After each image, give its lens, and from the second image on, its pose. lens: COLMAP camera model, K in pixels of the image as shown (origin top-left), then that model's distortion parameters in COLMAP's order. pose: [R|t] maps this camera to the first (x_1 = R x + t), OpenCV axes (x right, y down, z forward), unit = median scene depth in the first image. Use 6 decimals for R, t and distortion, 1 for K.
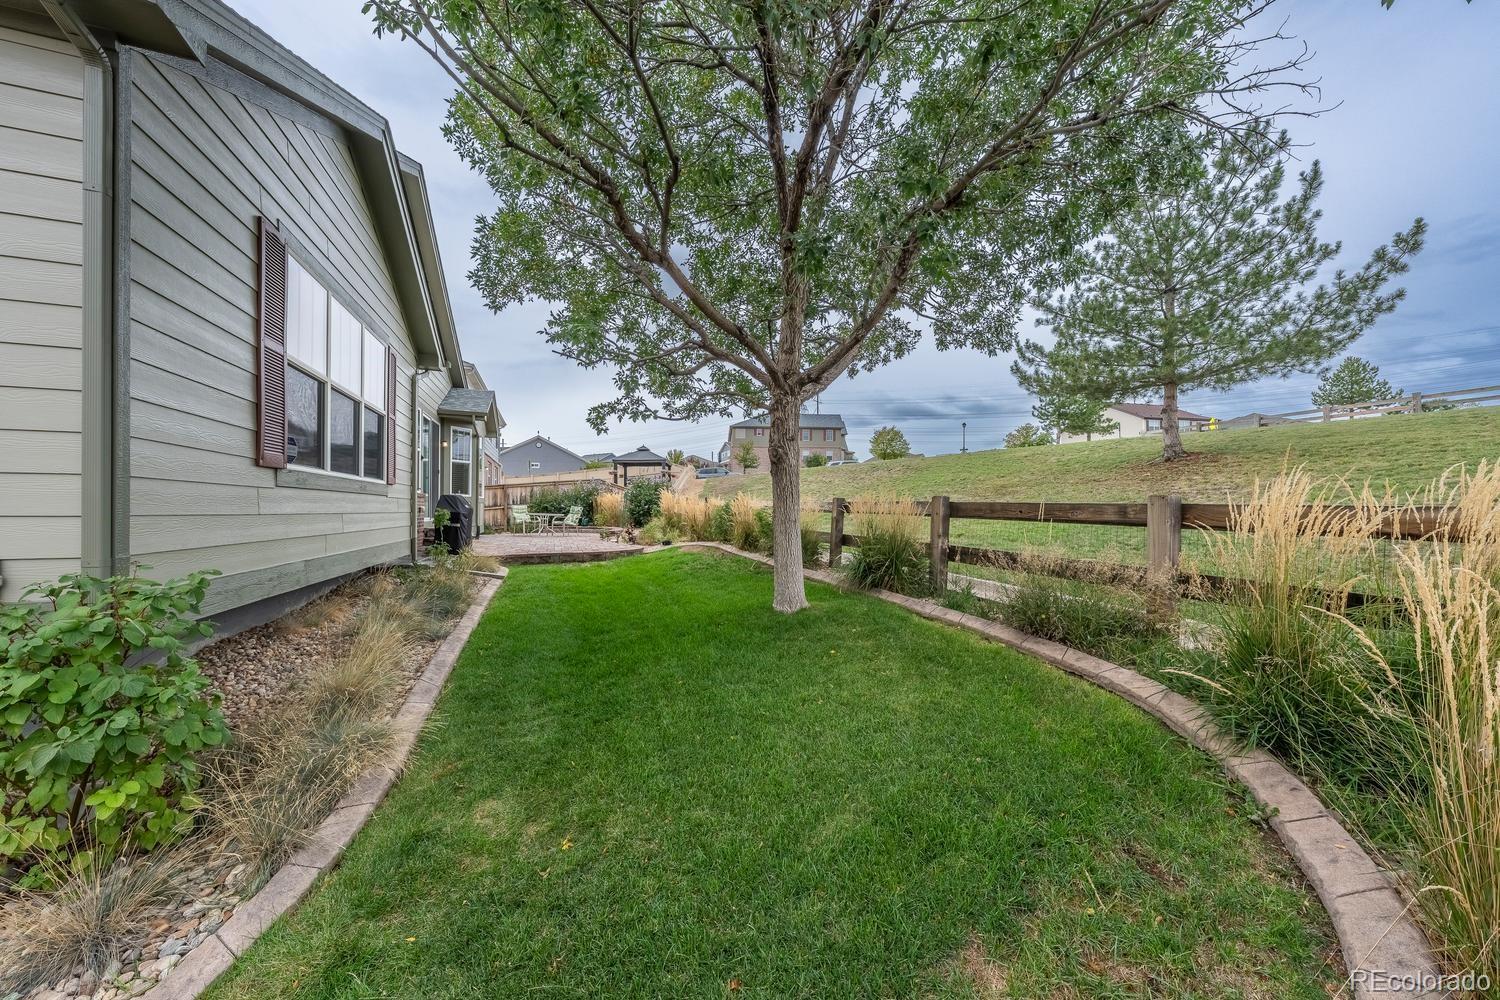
lens RADIAL K [[511.1, 0, 743.8], [0, 511.1, 512.4], [0, 0, 1]] dist [-0.000751, 0.000266]
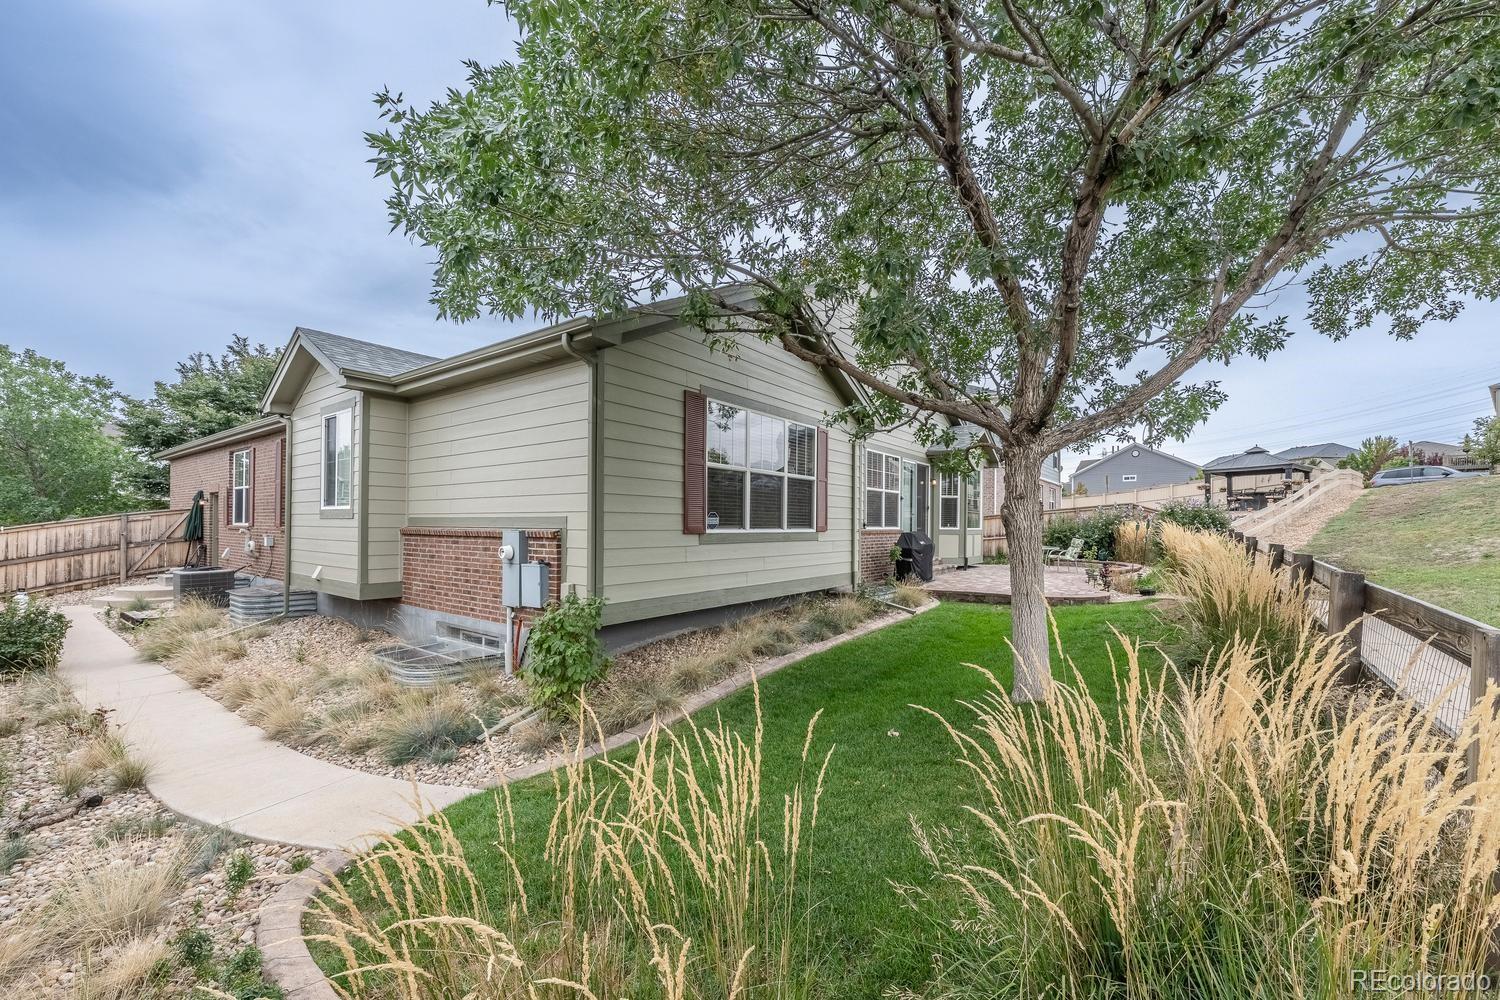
lens RADIAL K [[567.5, 0, 797.3], [0, 567.5, 519.7], [0, 0, 1]] dist [-0.000625, 0.000077]
pose [[0.592540, -0.009585, -0.805484, 0.209398], [-0.008236, 0.999805, -0.017956, -0.027377], [0.805499, 0.017274, 0.592345, 0.042317]]
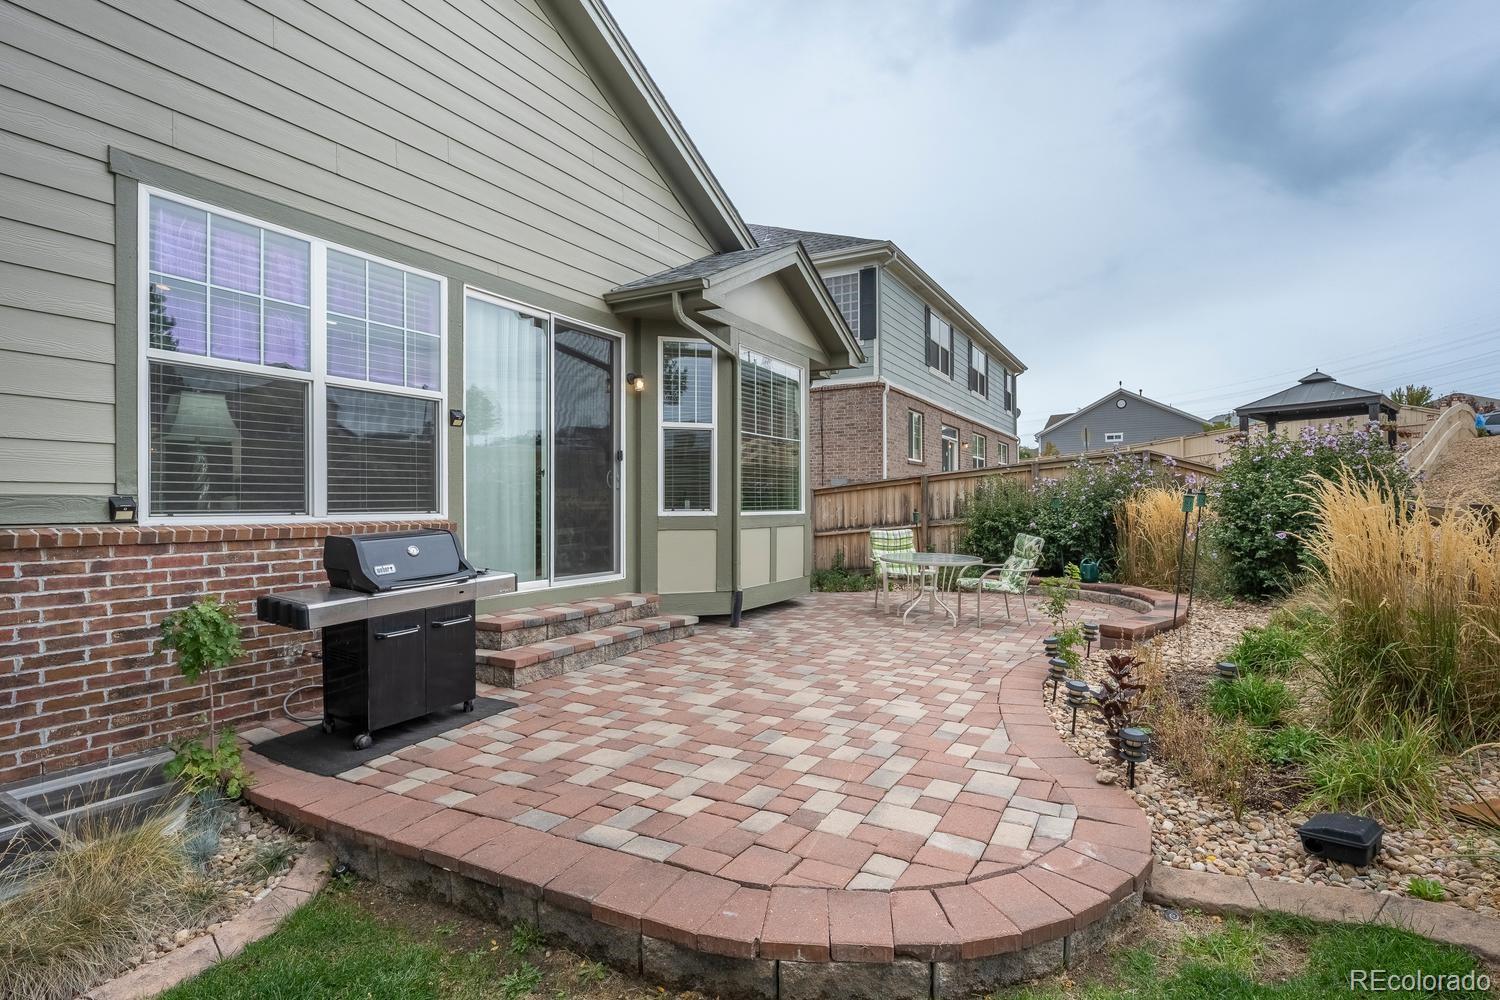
lens RADIAL K [[760.6, 0, 750.0], [0, 760.6, 500.0], [0, 0, 1]] dist [-0.004223, -0.000903]
pose [[0.658693, -0.015372, -0.752255, -0.086391], [0.004695, 0.999856, -0.016320, -0.032907], [0.752397, 0.007218, 0.658670, 0.645593]]
